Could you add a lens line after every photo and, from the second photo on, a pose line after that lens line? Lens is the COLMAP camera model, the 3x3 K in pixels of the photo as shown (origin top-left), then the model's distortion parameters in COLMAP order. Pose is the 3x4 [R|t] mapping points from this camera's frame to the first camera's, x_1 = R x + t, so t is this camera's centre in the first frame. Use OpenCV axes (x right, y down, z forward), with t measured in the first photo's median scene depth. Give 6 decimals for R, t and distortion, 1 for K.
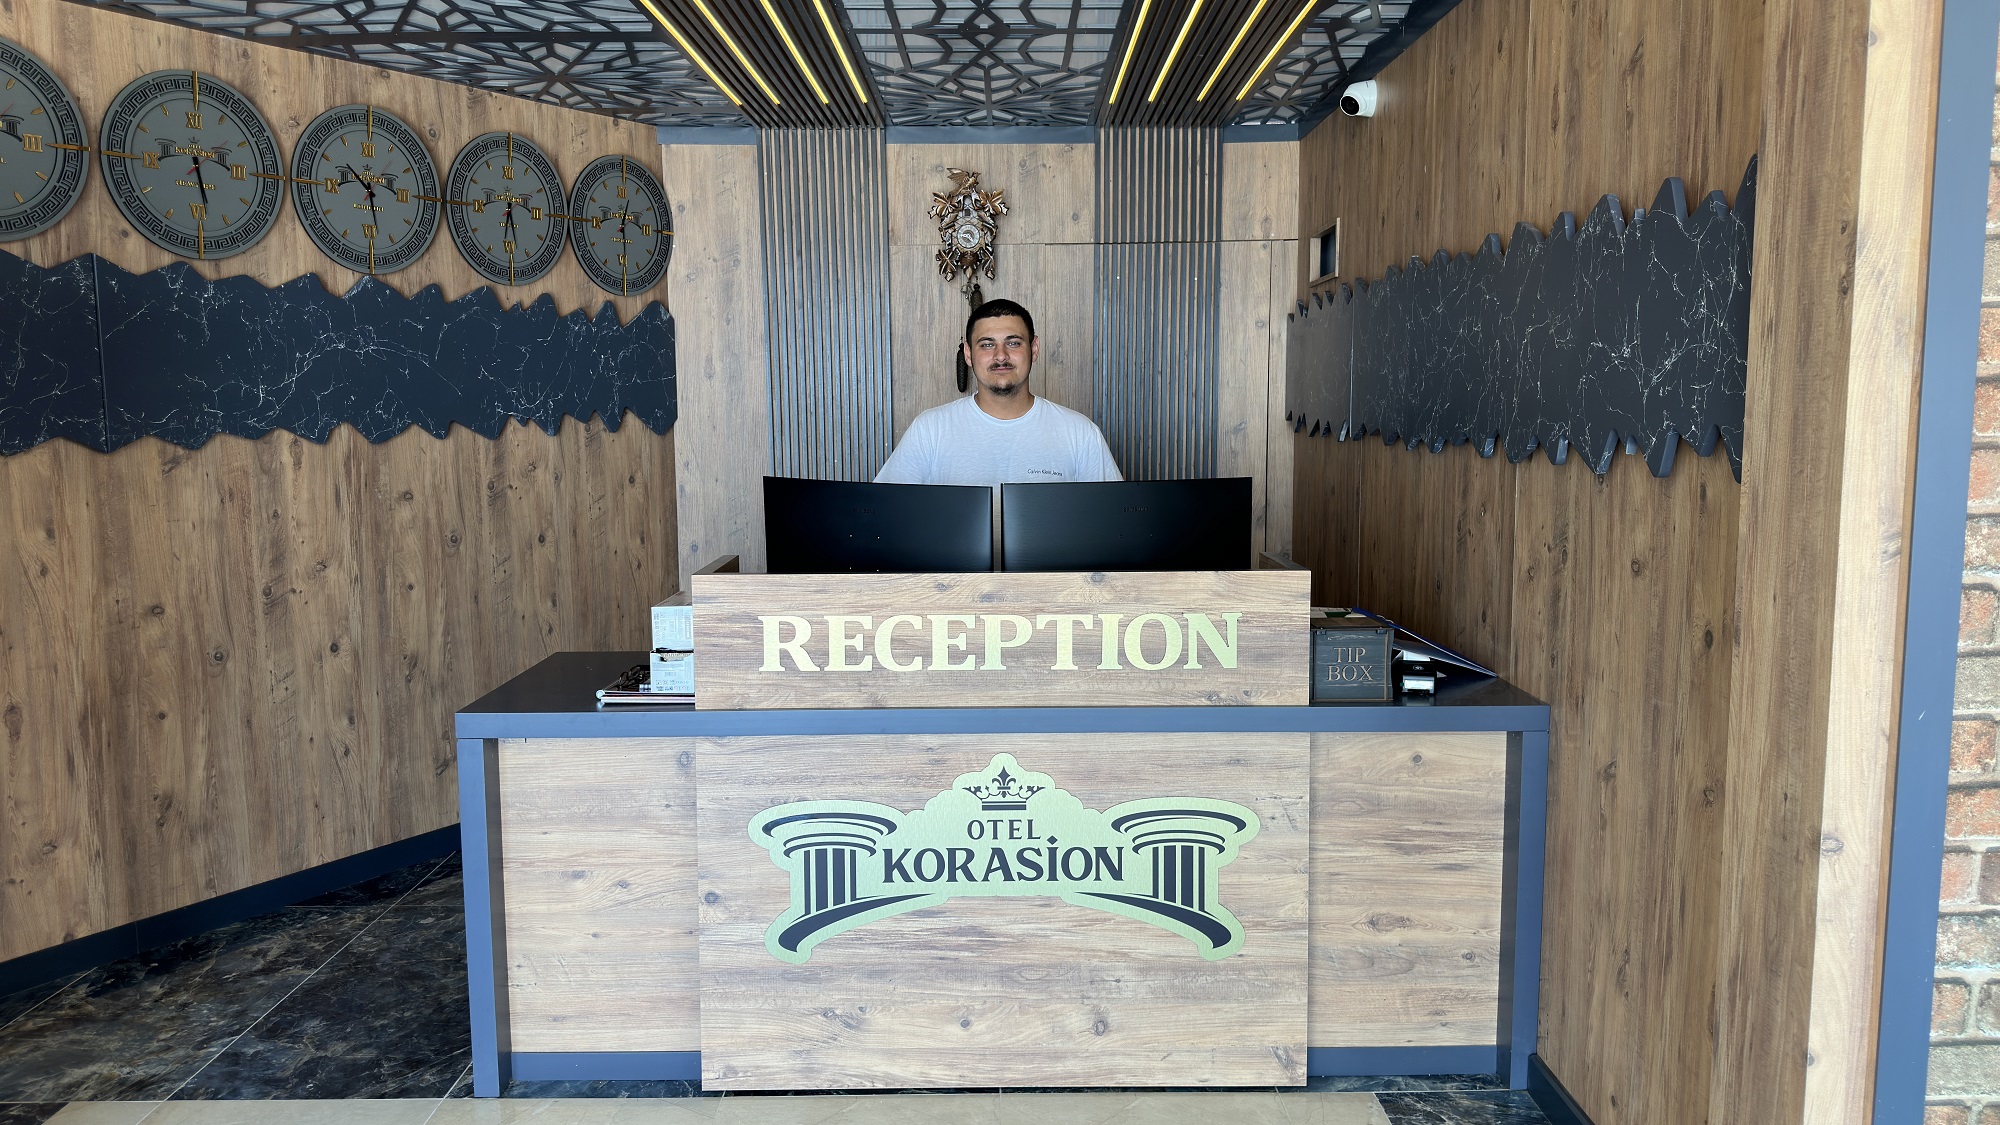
lens RADIAL K [[1413.4, 0, 1000.0], [0, 1413.4, 562.5], [0, 0, 1]] dist [0.109623, -0.158926]
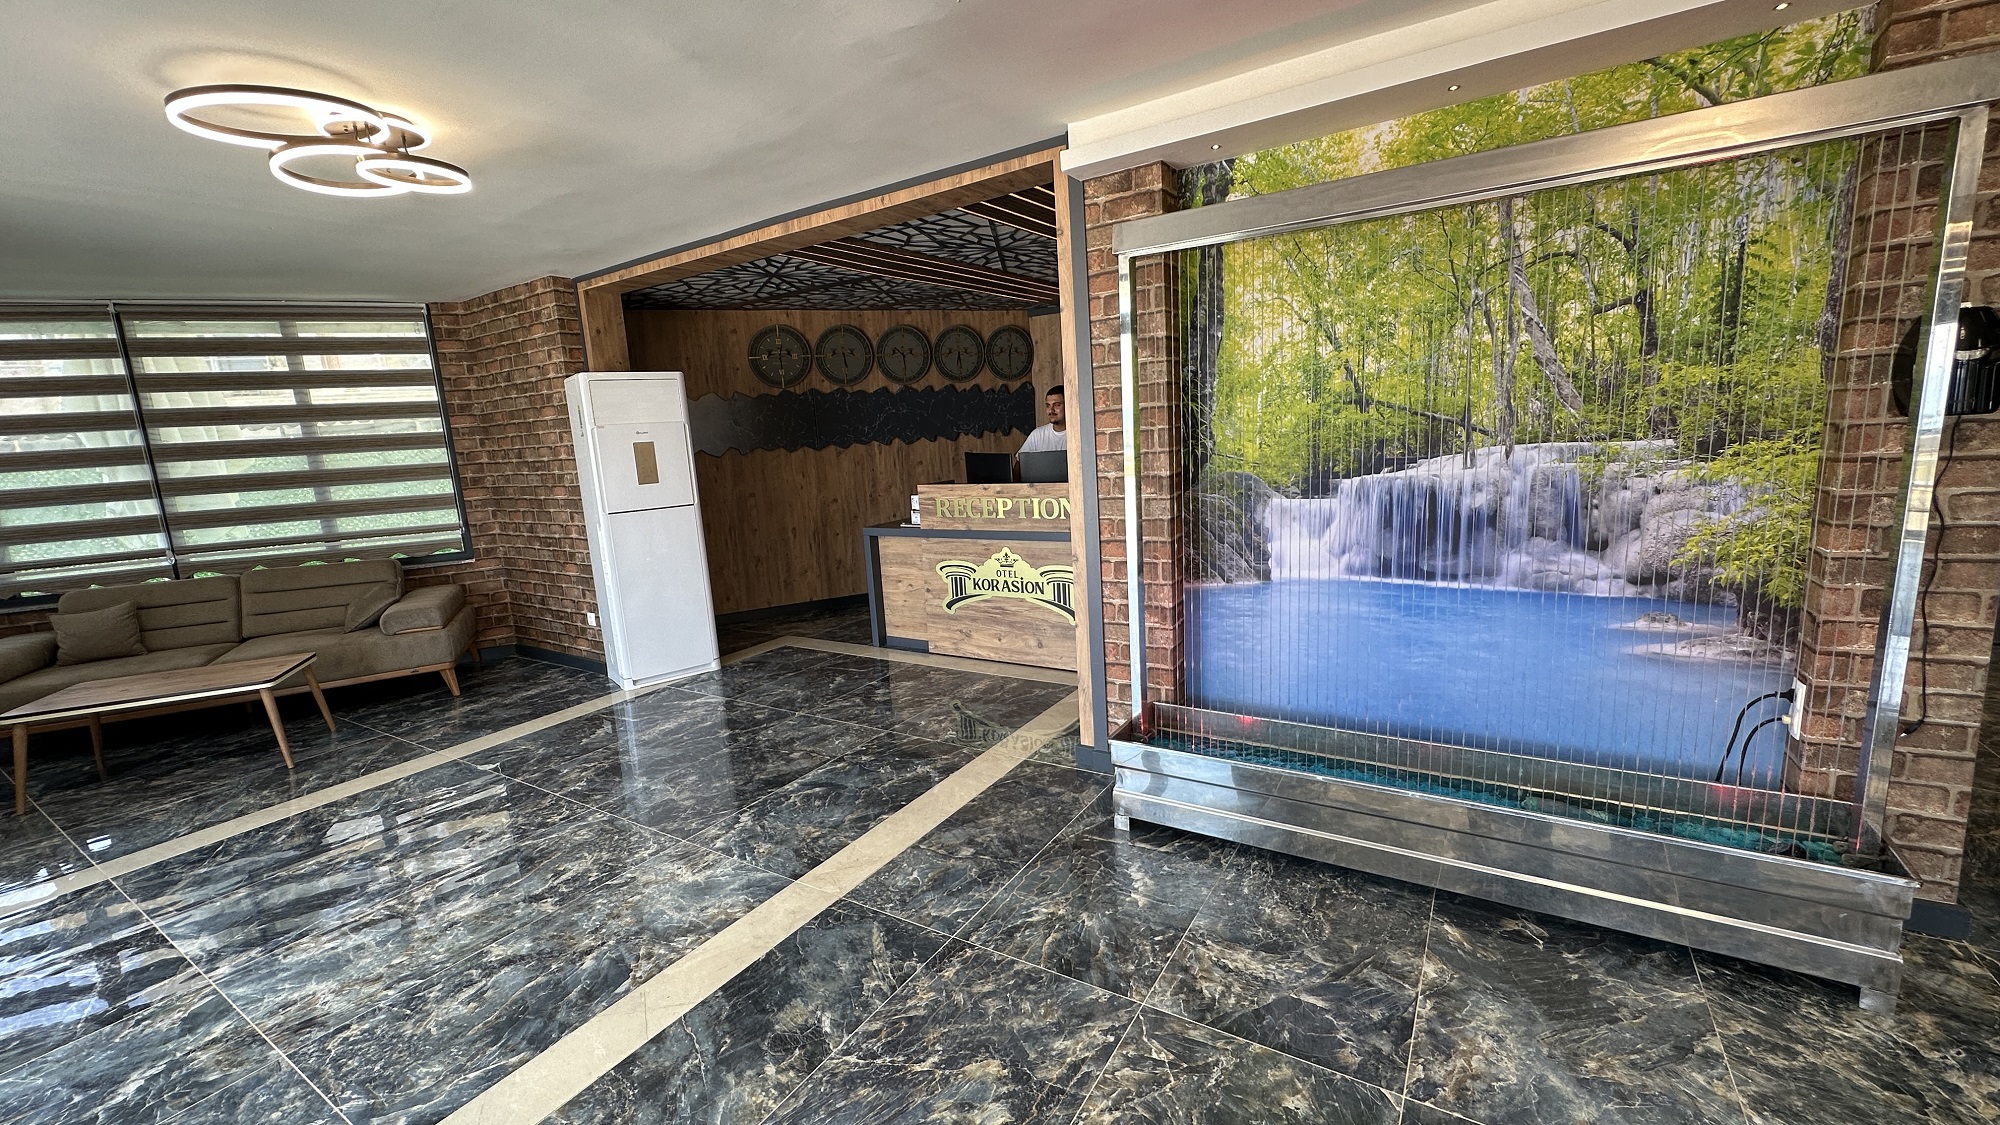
lens RADIAL K [[799.4, 0, 998.9], [0, 799.4, 565.7], [0, 0, 1]] dist [-0.004028, 0.000186]
pose [[0.843787, 0.050428, -0.534304, 0.842815], [-0.009053, 0.996772, 0.079778, 0.041595], [0.536602, -0.062478, 0.841520, -0.369047]]
